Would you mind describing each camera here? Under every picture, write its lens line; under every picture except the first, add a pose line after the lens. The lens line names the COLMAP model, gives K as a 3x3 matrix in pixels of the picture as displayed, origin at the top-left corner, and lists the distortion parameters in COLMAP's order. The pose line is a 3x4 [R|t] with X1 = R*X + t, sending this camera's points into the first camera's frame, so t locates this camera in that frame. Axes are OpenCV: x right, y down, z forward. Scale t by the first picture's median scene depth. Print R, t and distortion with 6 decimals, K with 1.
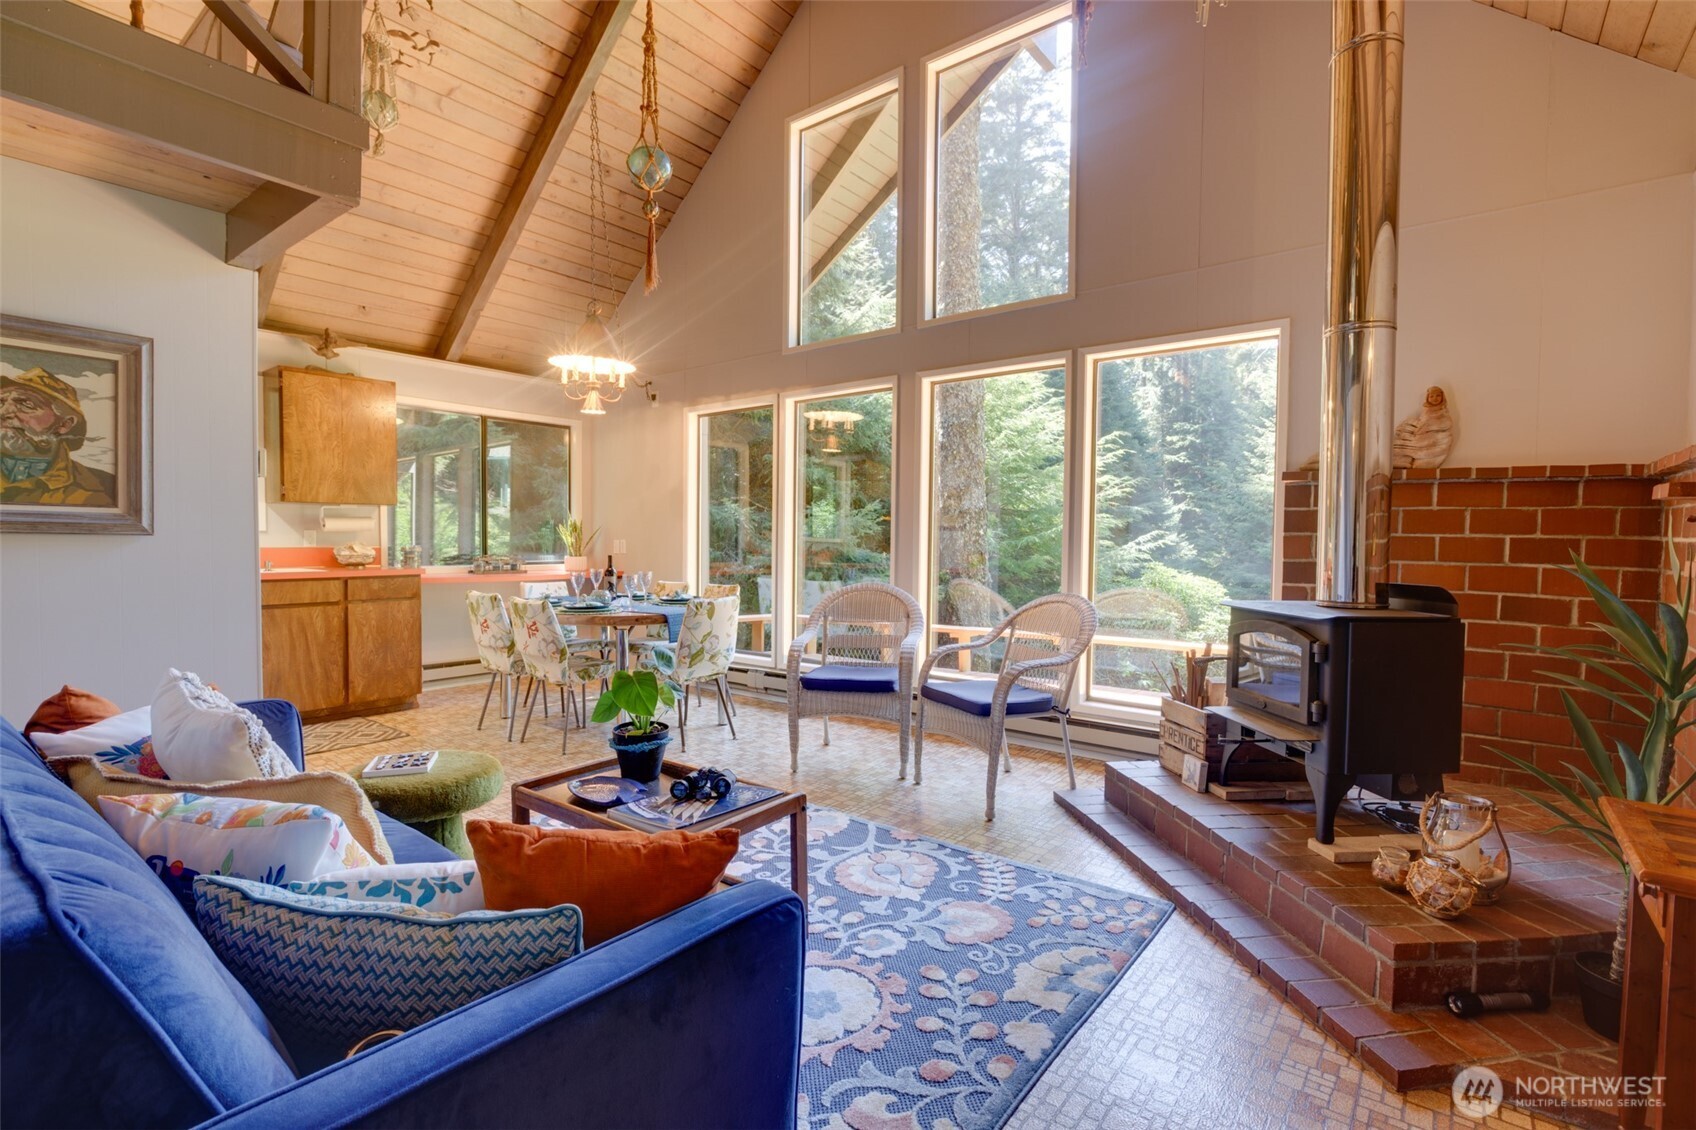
lens RADIAL K [[794.9, 0, 846.9], [0, 794.9, 559.4], [0, 0, 1]] dist [-0.000553, -0.000047]
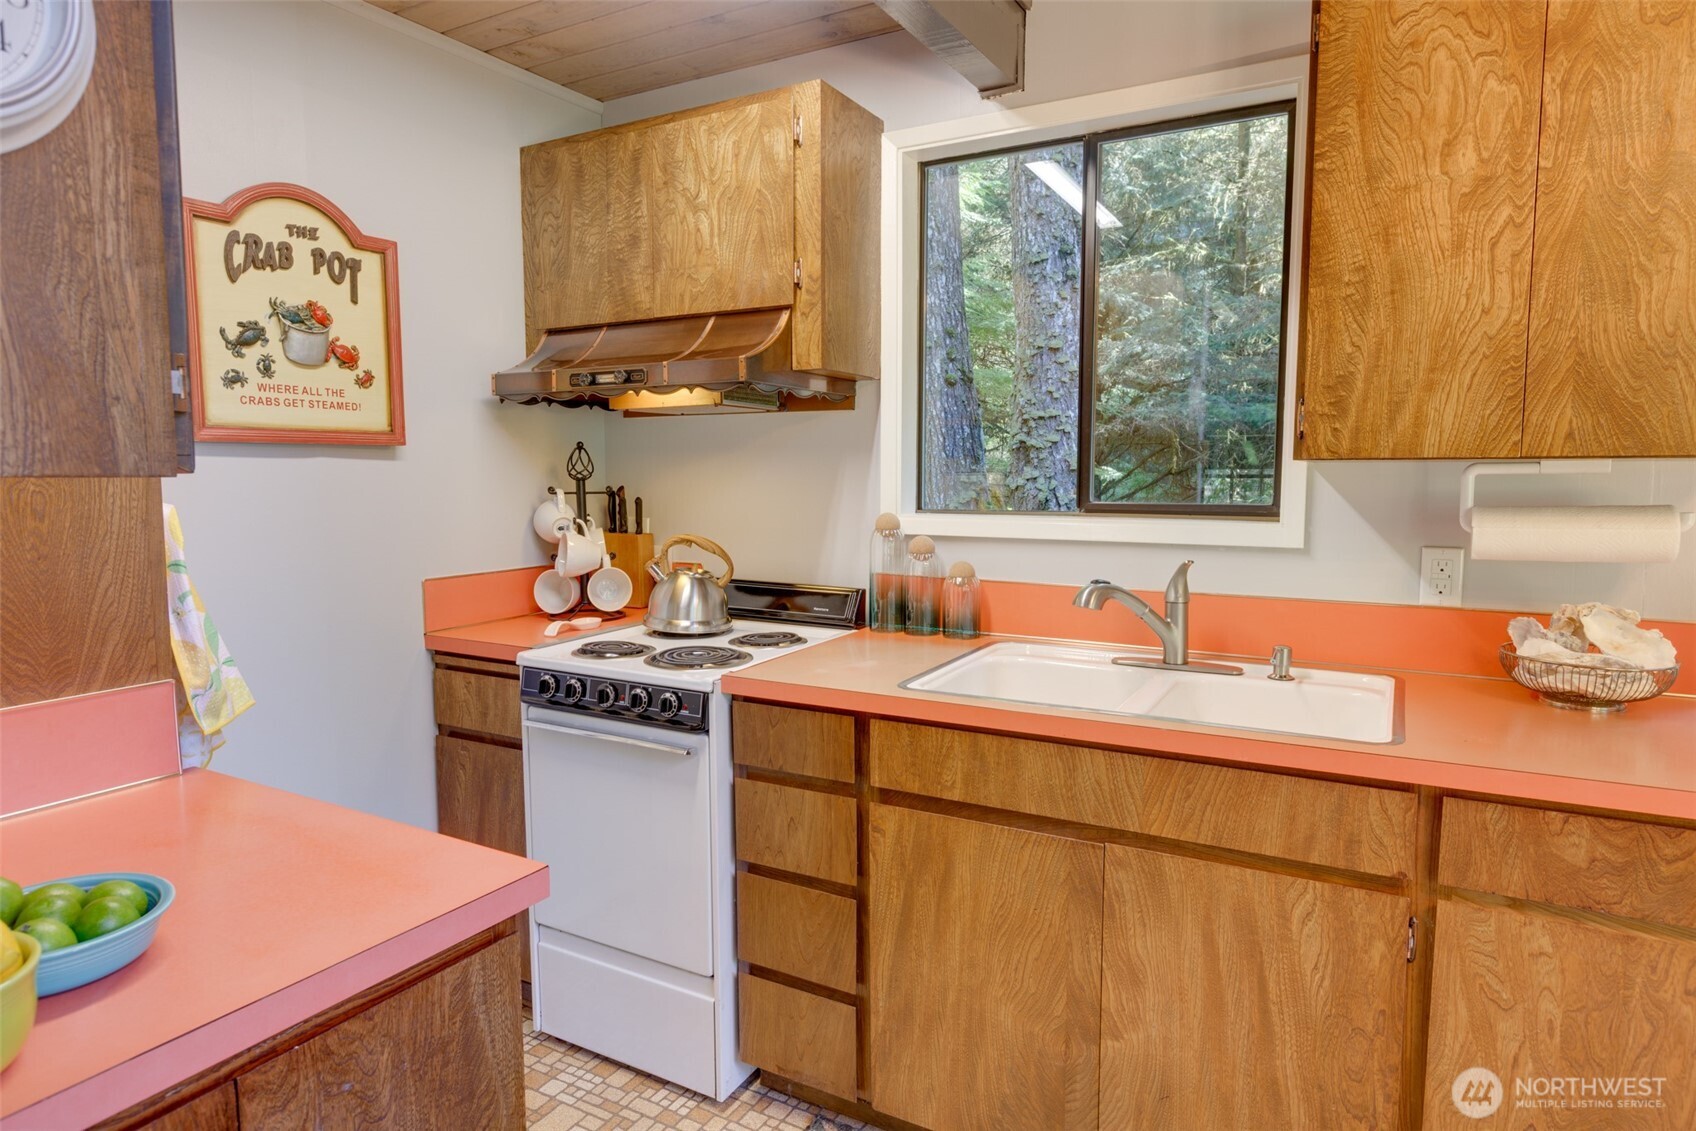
lens RADIAL K [[974.1, 0, 845.6], [0, 974.1, 570.9], [0, 0, 1]] dist [-0.019260, 0.001115]
pose [[0.143508, 0.093548, -0.985218, -0.379650], [-0.015748, 0.995612, 0.092241, -0.062059], [0.989524, 0.002278, 0.144352, 0.779651]]
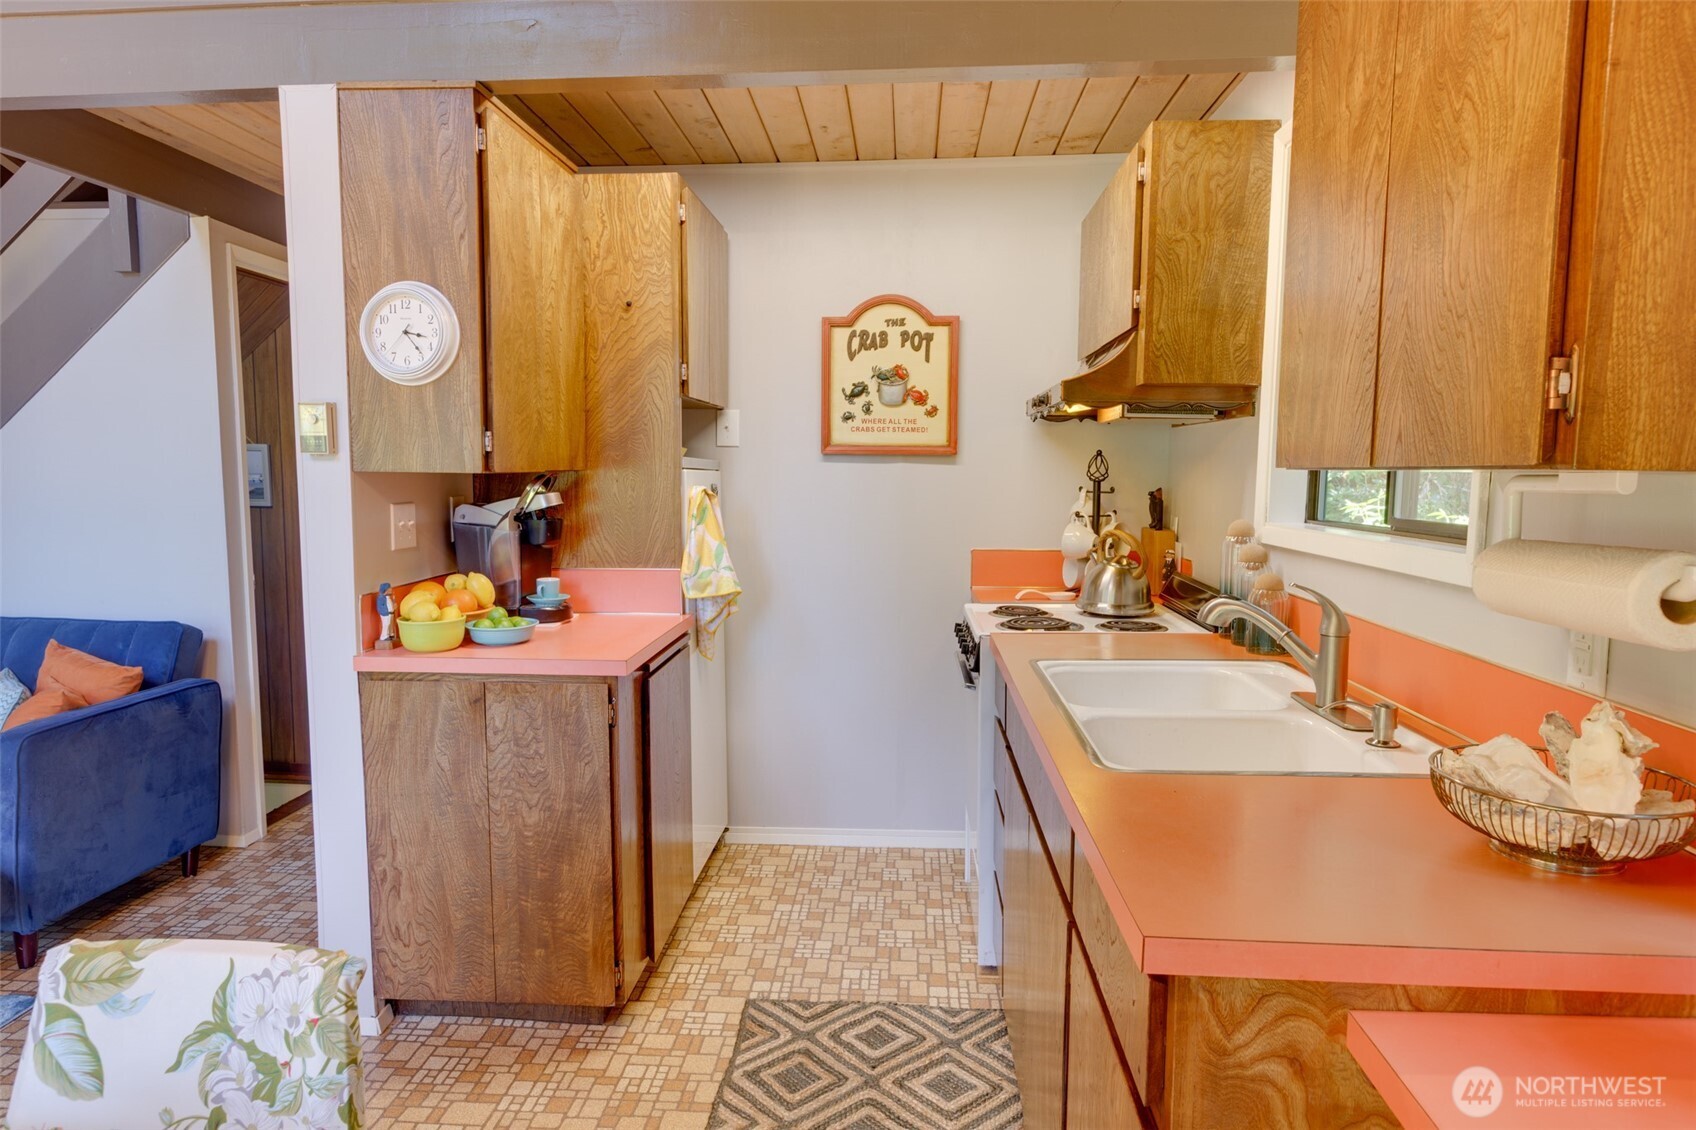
lens RADIAL K [[974.1, 0, 848.2], [0, 974.1, 561.5], [0, 0, 1]] dist [-0.019260, 0.001115]
pose [[-0.821784, 0.039874, -0.568402, -0.423427], [-0.025158, 0.994037, 0.106106, -0.072039], [0.569243, 0.101496, -0.815881, 1.159212]]
